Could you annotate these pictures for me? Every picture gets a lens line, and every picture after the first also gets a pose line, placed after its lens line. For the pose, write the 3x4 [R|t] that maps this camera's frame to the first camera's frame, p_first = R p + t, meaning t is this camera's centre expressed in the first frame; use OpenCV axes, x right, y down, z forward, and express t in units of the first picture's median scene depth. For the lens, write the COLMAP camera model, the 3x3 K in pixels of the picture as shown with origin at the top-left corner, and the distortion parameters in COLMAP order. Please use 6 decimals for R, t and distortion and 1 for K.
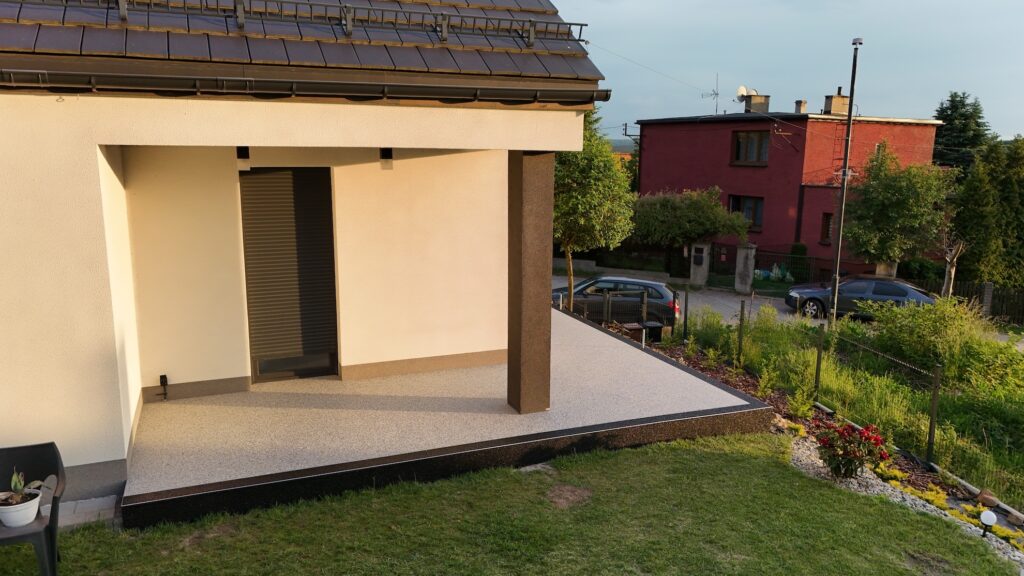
lens RADIAL K [[758.0, 0, 508.5], [0, 758.0, 294.4], [0, 0, 1]] dist [0.042130, -0.025231]
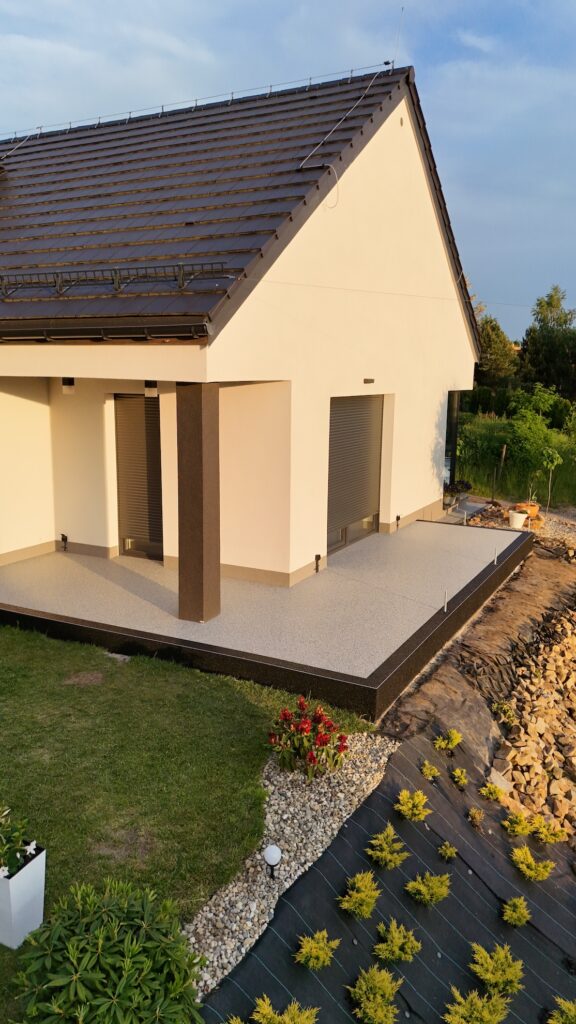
lens RADIAL K [[758.0, 0, 285.0], [0, 758.0, 510.9], [0, 0, 1]] dist [0.042130, -0.025231]
pose [[0.643314, 0.133985, -0.753787, 0.935246], [-0.149124, 0.987639, 0.048283, -0.073684], [0.750938, 0.081346, 0.655343, 0.379962]]
